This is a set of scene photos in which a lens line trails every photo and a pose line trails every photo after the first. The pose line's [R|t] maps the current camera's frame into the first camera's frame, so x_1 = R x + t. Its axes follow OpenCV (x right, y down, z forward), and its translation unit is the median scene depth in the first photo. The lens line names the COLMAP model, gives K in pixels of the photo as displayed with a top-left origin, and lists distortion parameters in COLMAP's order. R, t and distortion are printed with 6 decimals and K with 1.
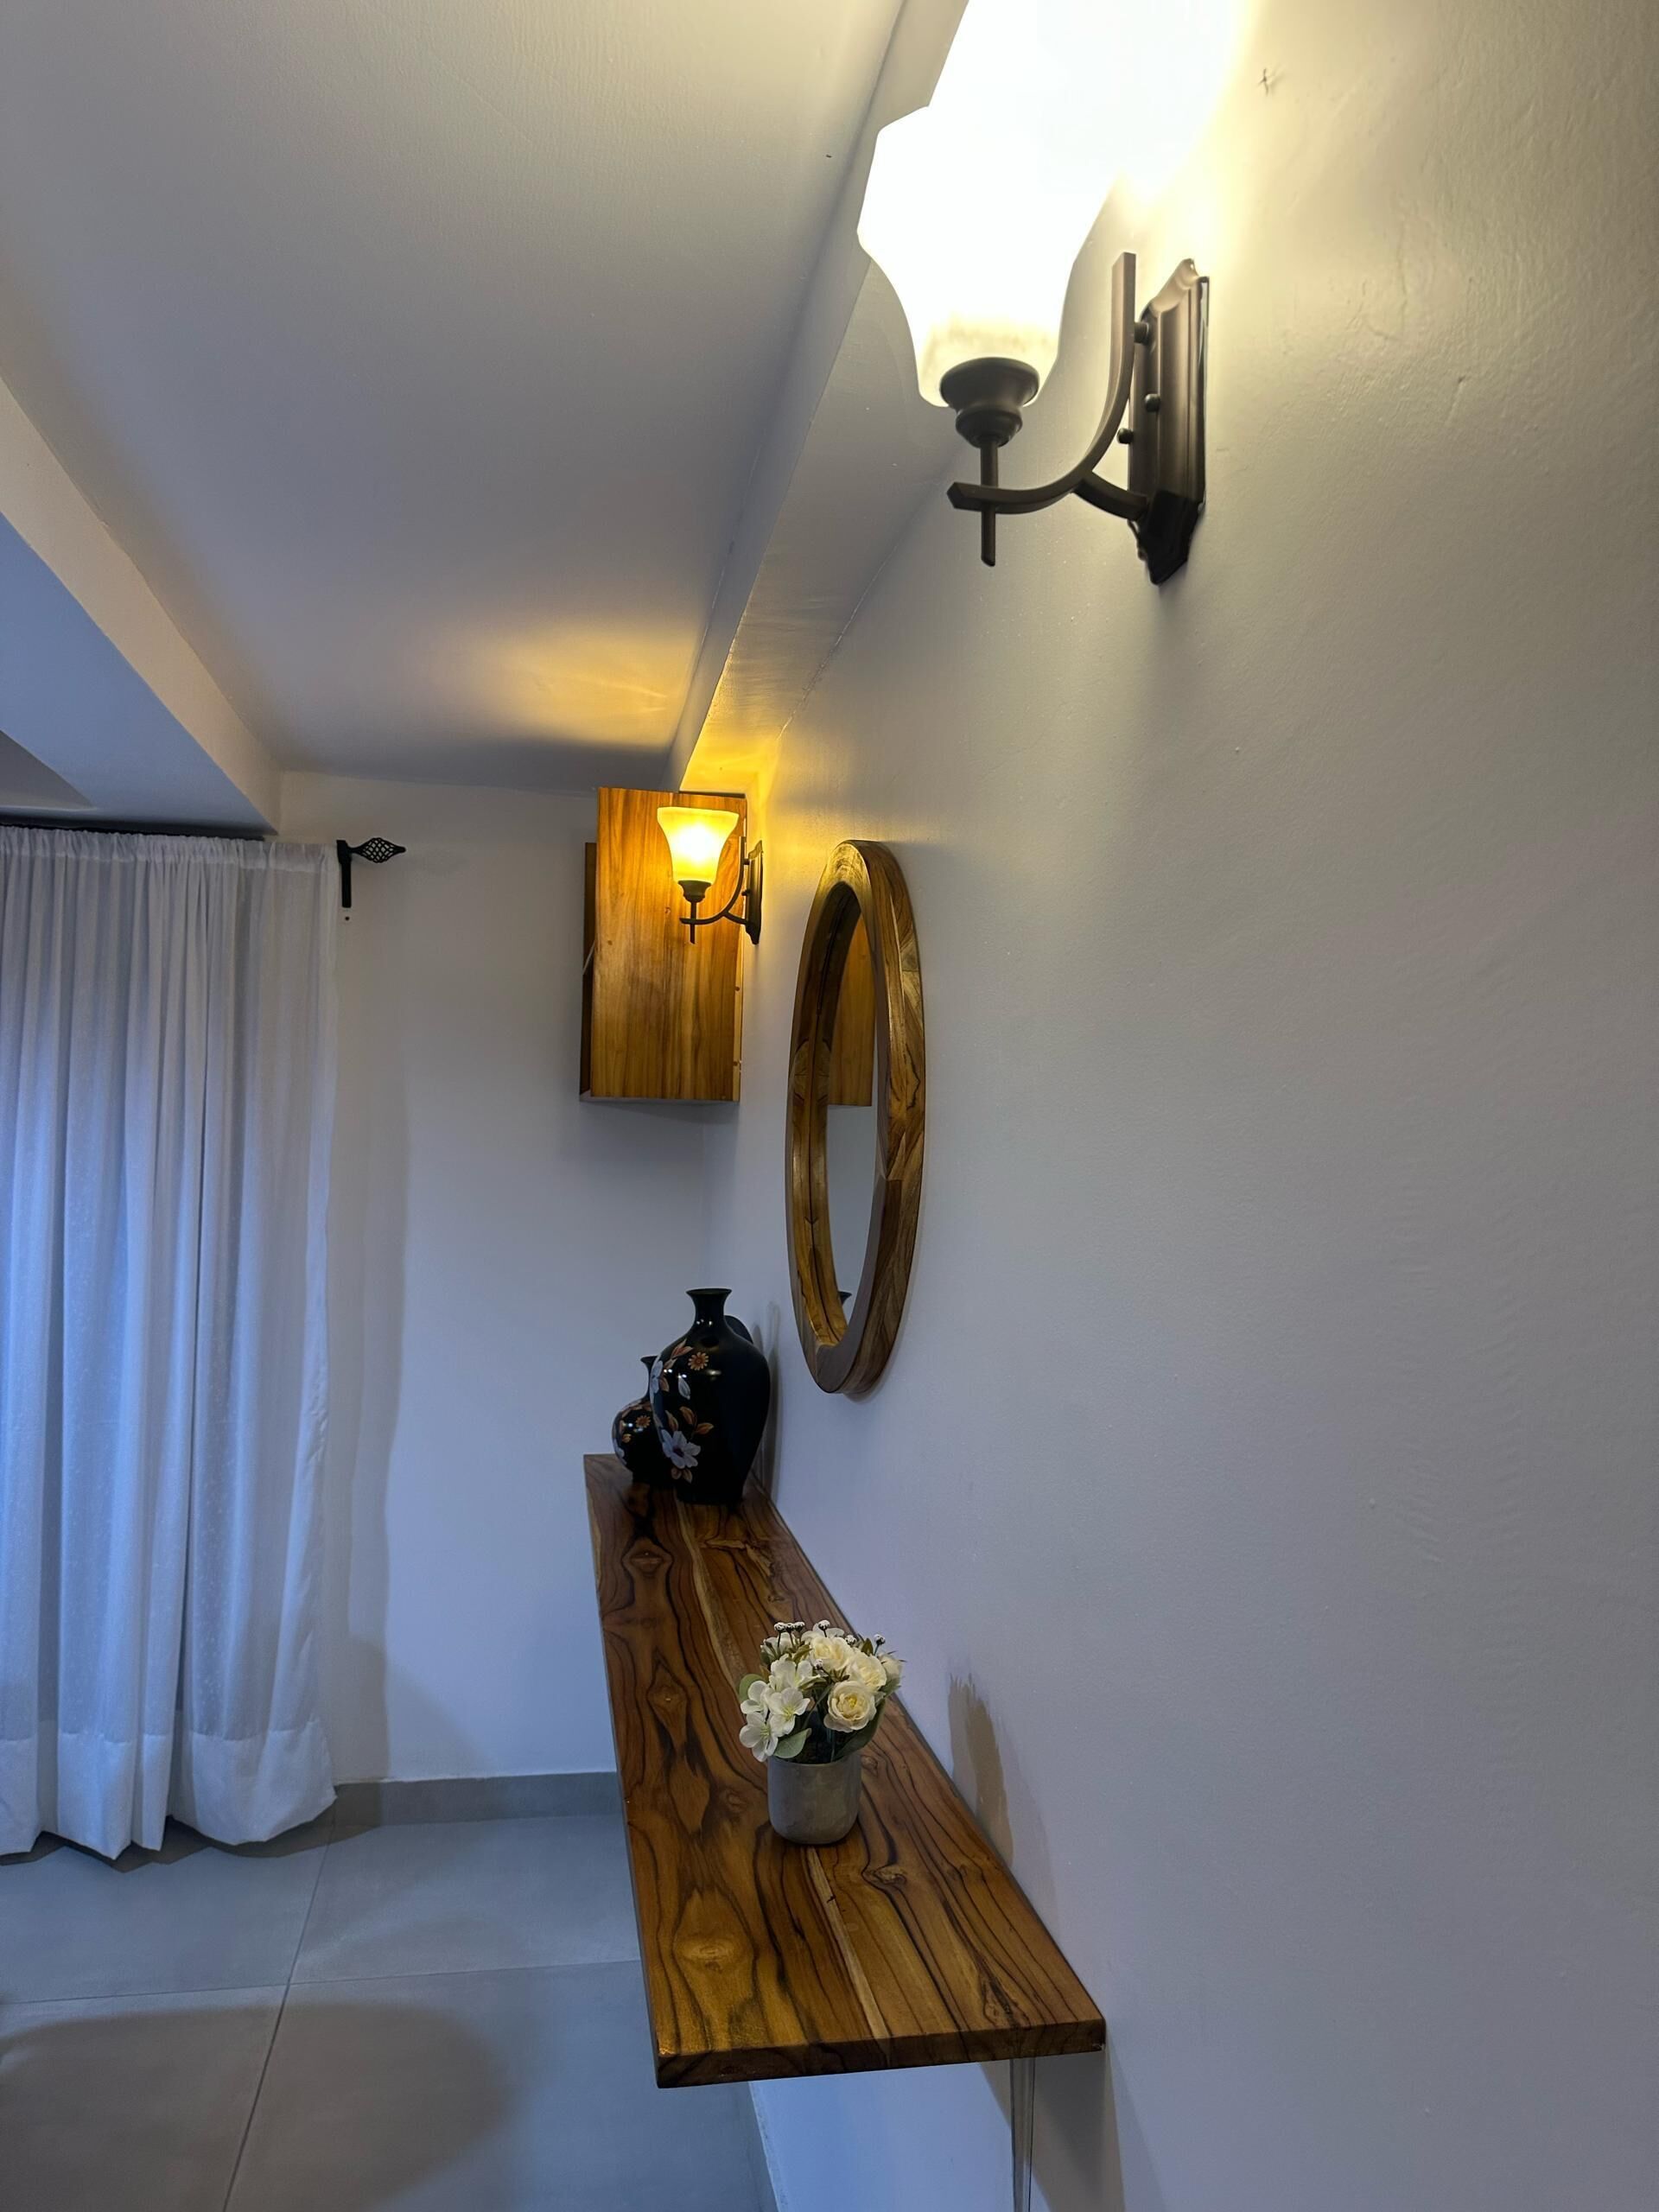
lens RADIAL K [[1584.8, 0, 859.0], [0, 1584.8, 1100.9], [0, 0, 1]] dist [0.030045, -0.001961]
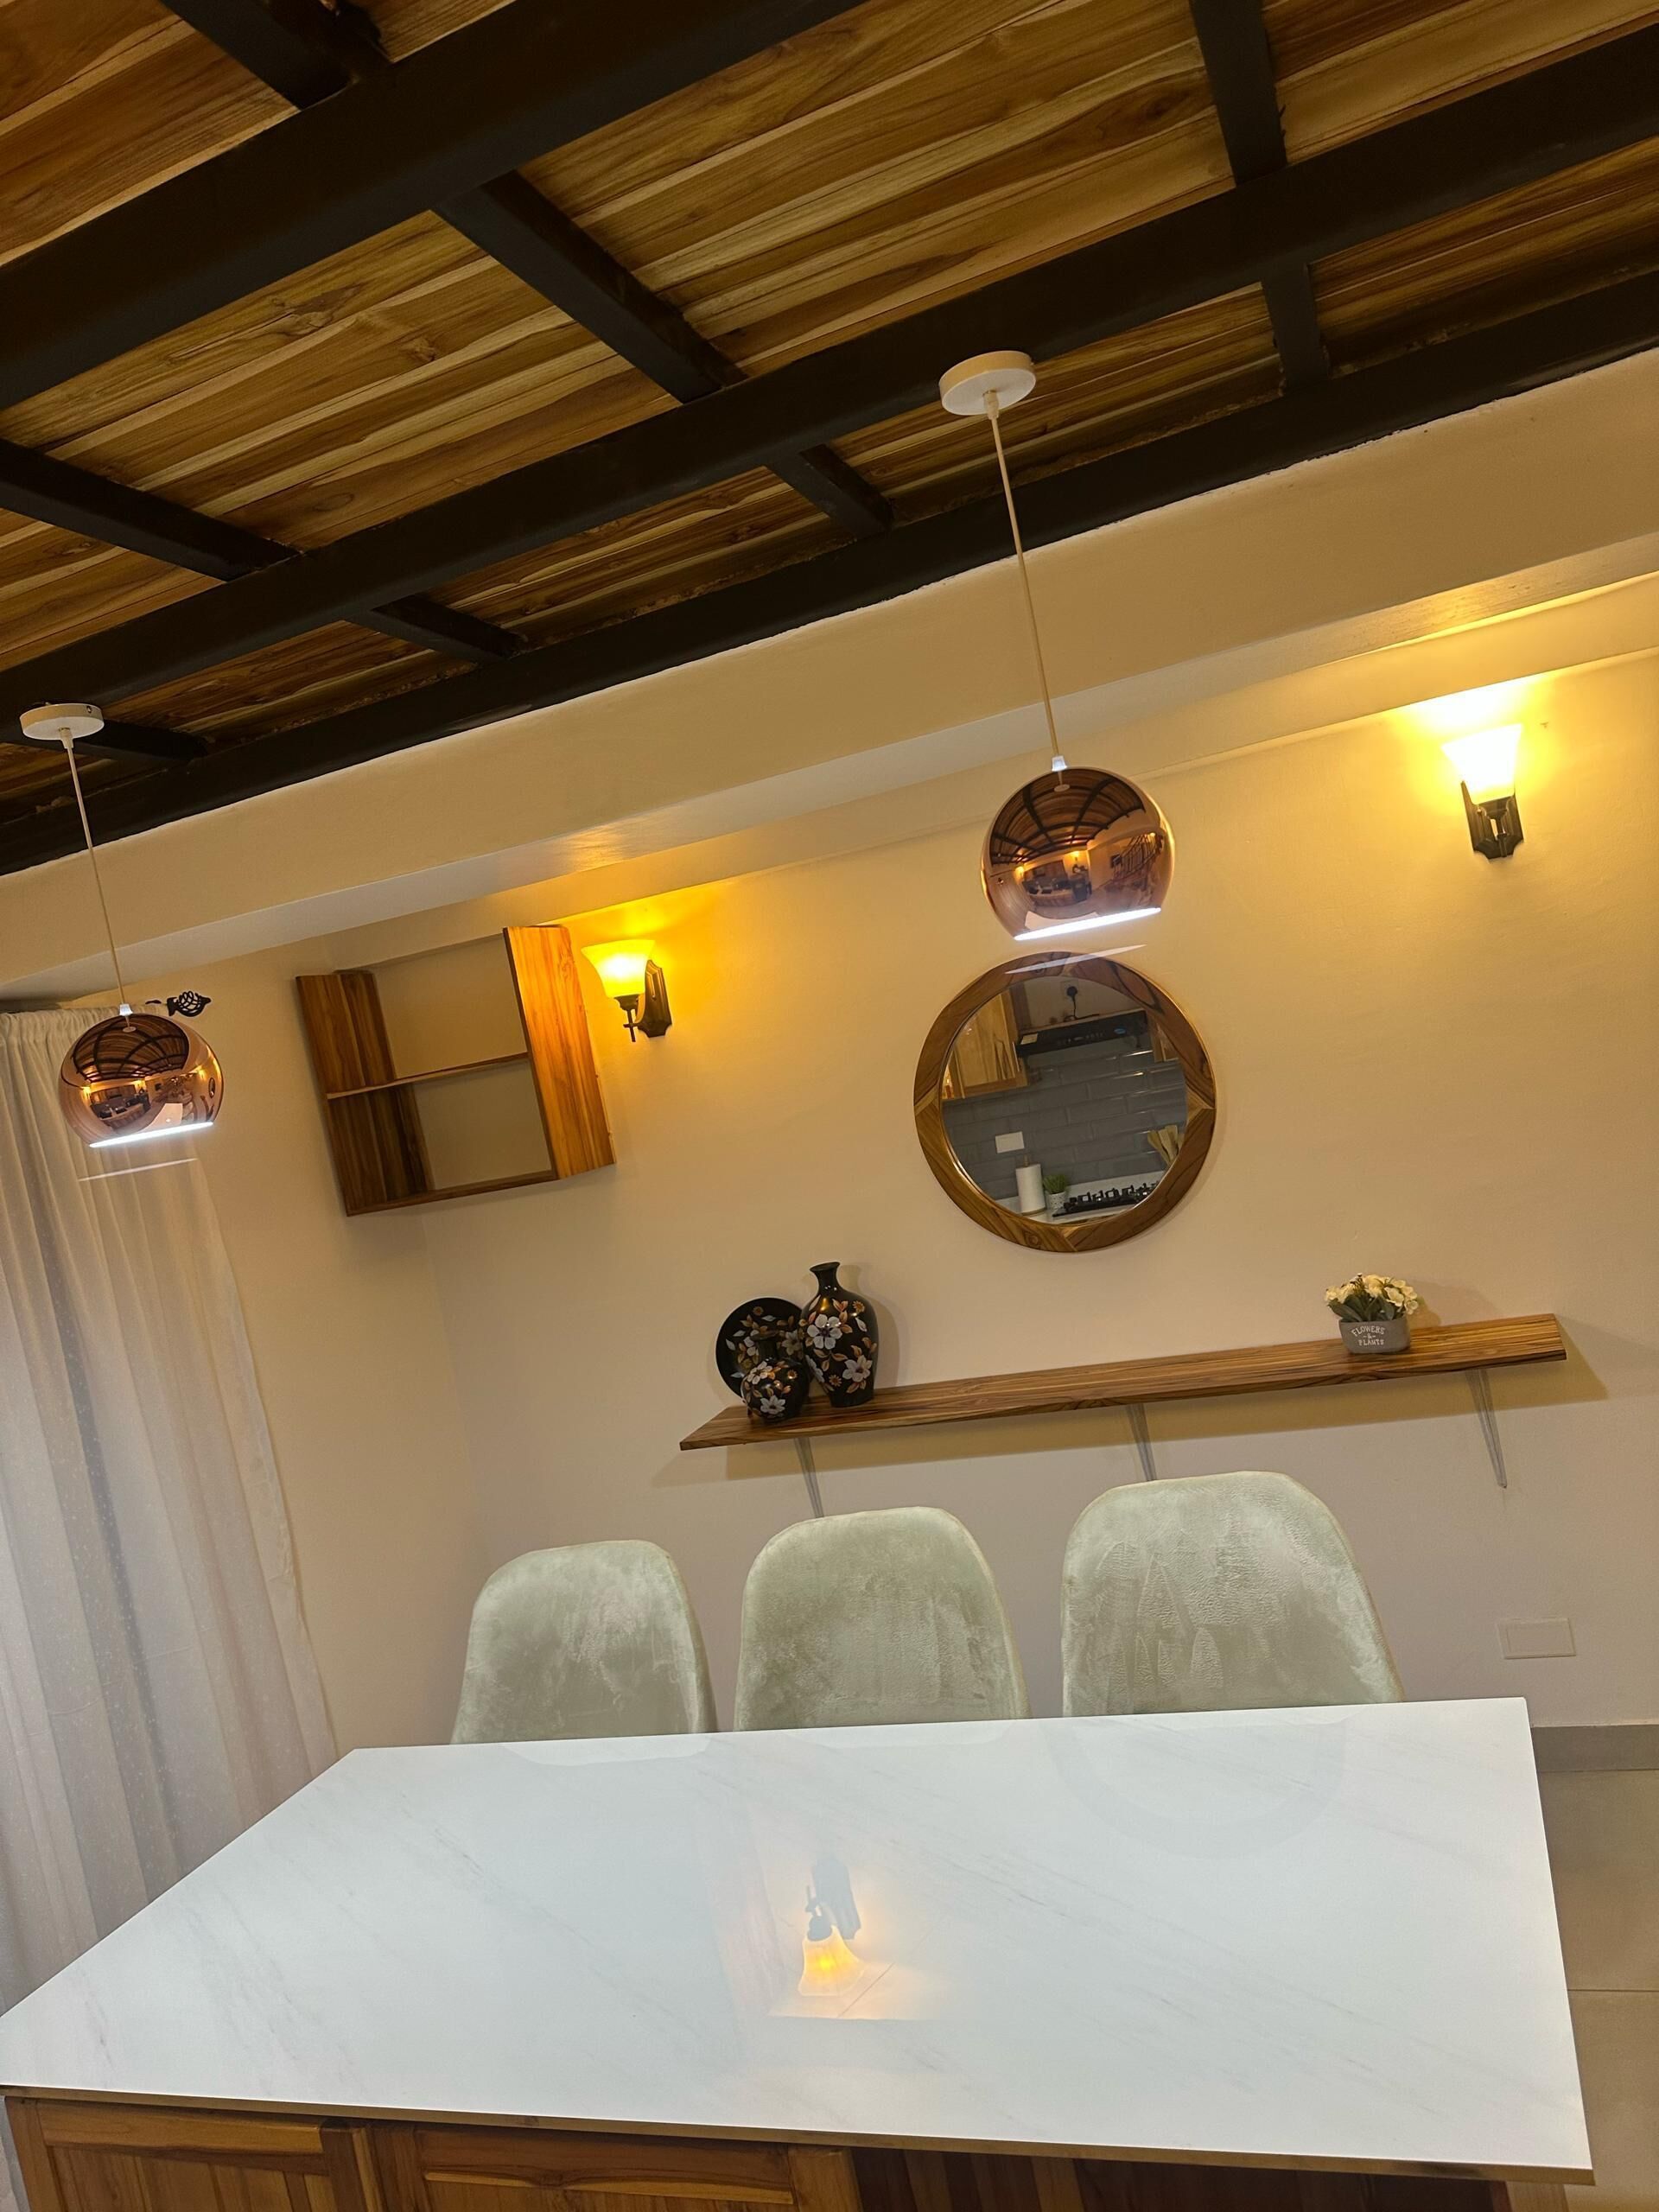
lens RADIAL K [[1584.8, 0, 859.0], [0, 1584.8, 1100.9], [0, 0, 1]] dist [0.030045, -0.001961]
pose [[0.521496, -0.159434, 0.838226, -2.290814], [0.184501, 0.980217, 0.071656, -0.229520], [-0.833068, 0.117285, 0.540595, 0.298220]]
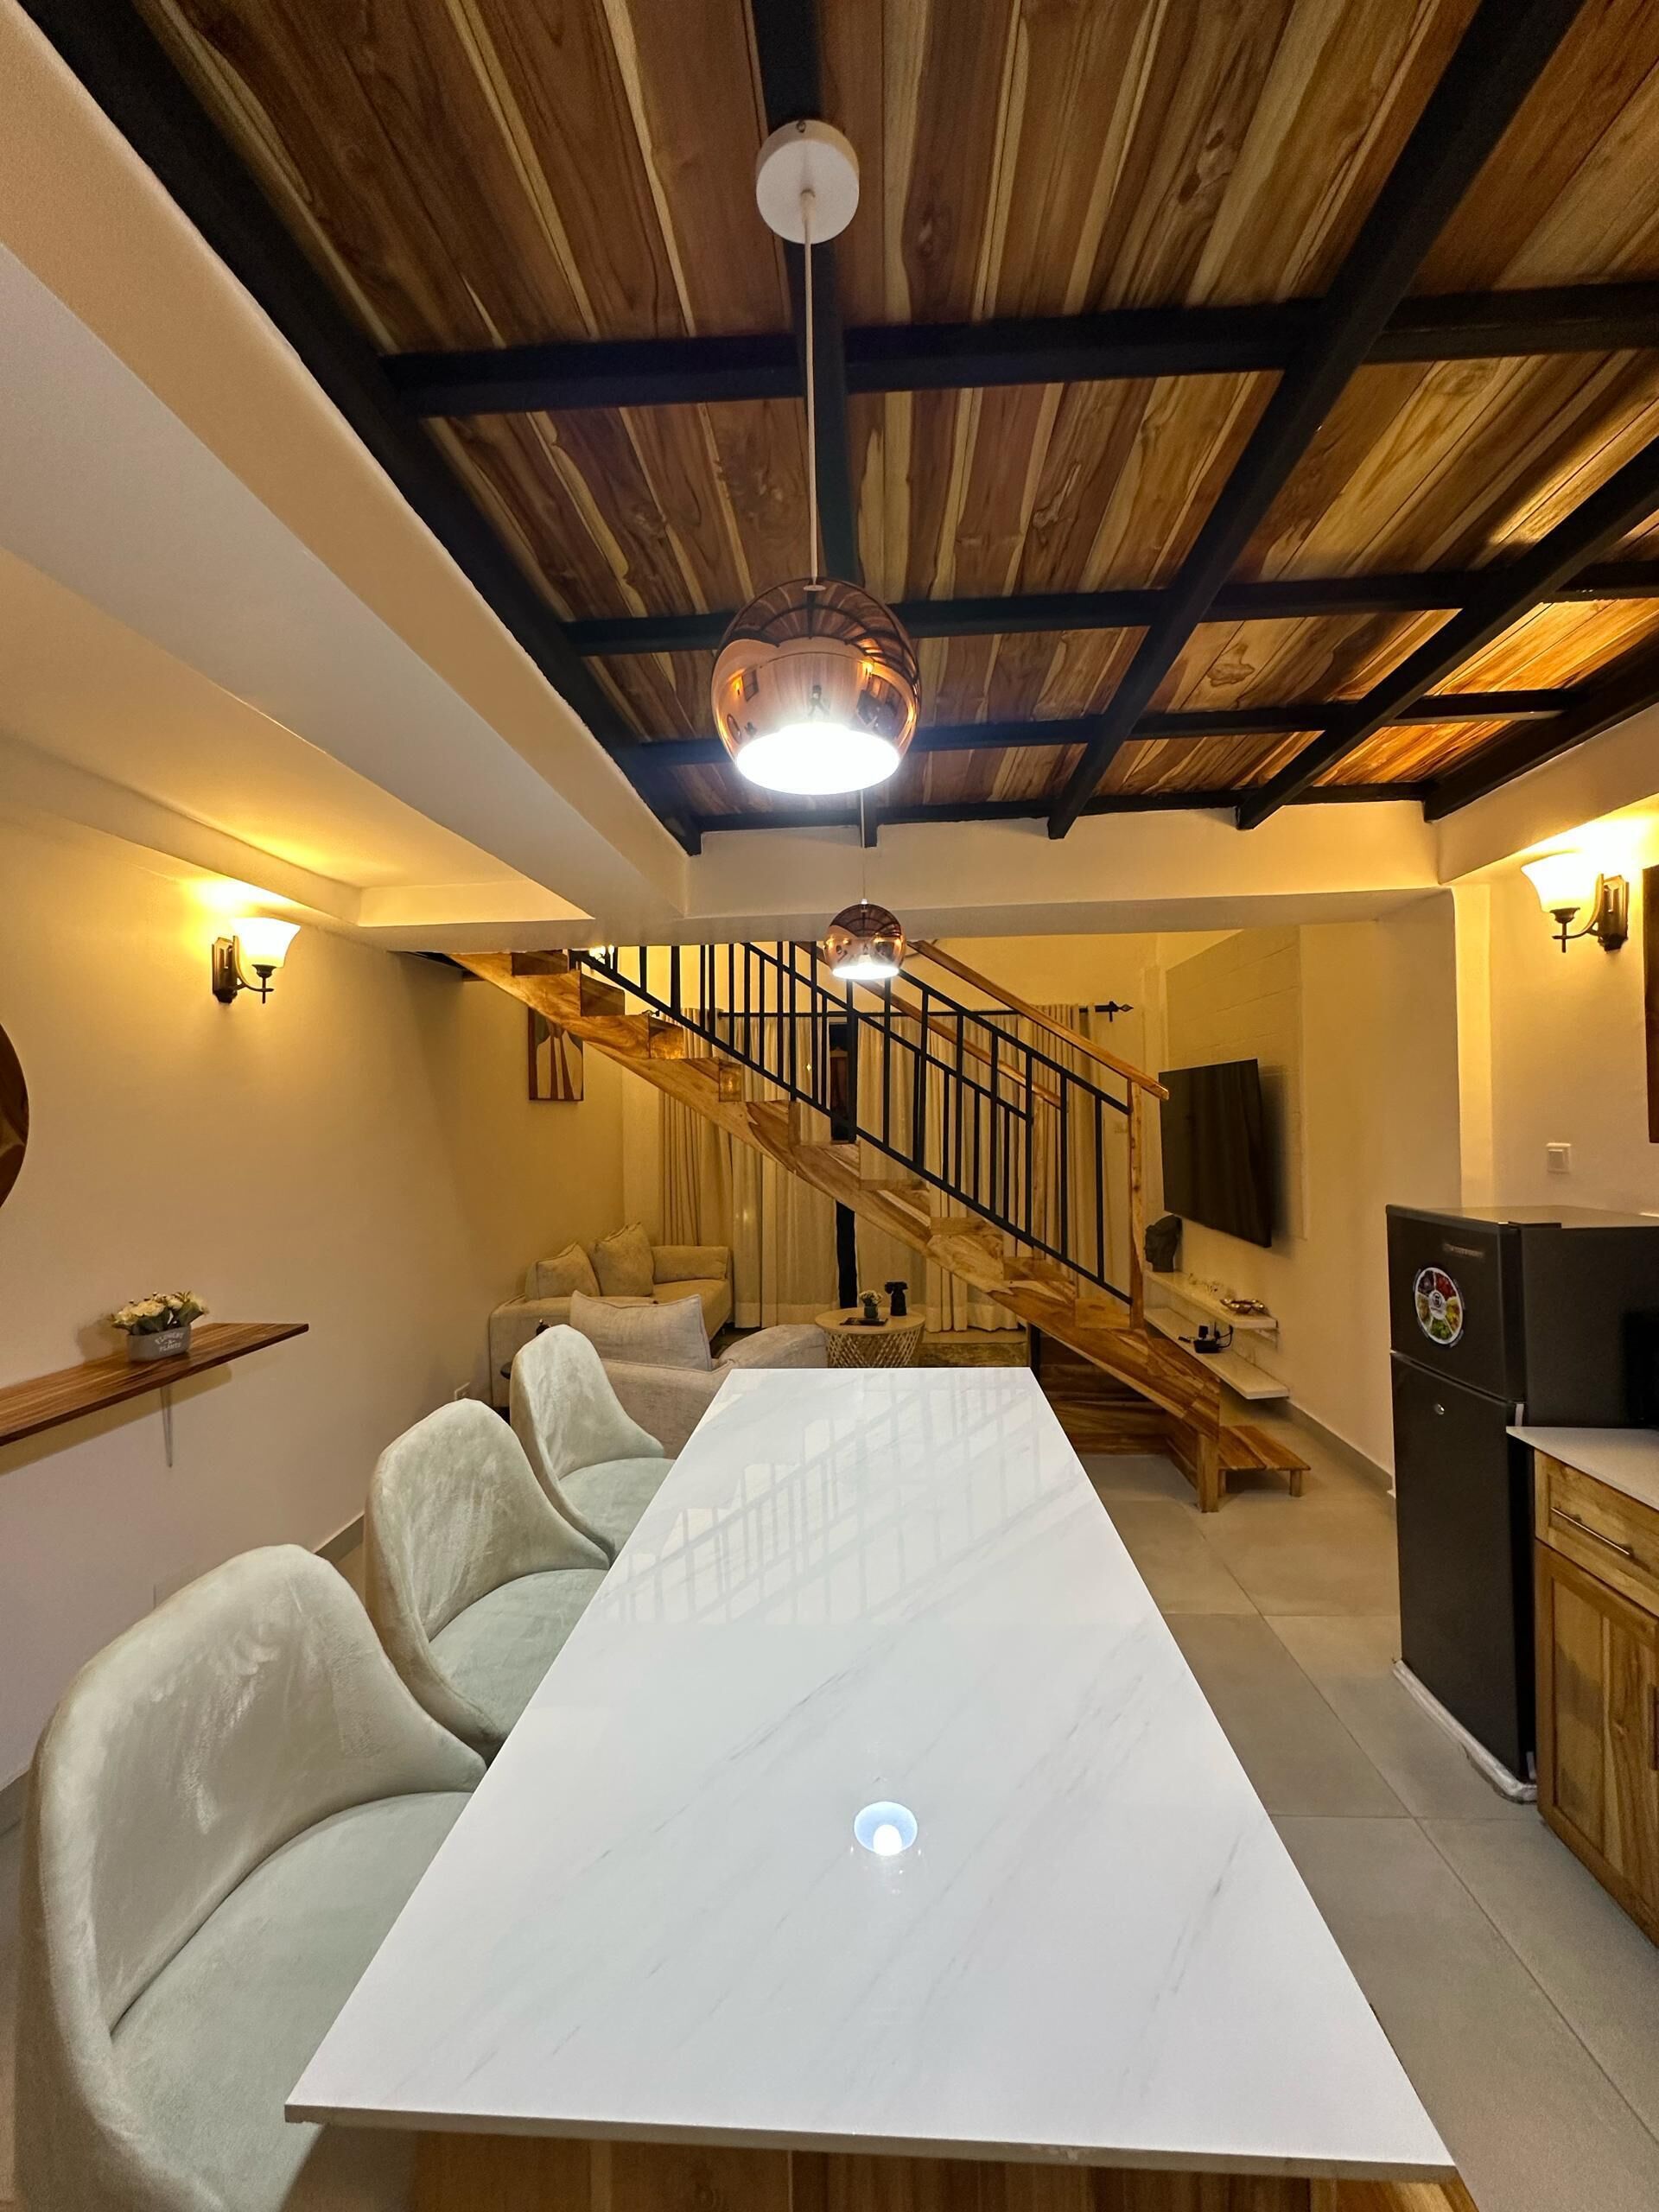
lens RADIAL K [[887.3, 0, 834.1], [0, 887.3, 1104.1], [0, 0, 1]] dist [-0.002353, 0.000053]
pose [[-0.964430, -0.002612, 0.264326, -1.583795], [-0.012097, 0.999340, -0.034262, 0.022159], [-0.264062, -0.036241, -0.963825, 2.162155]]
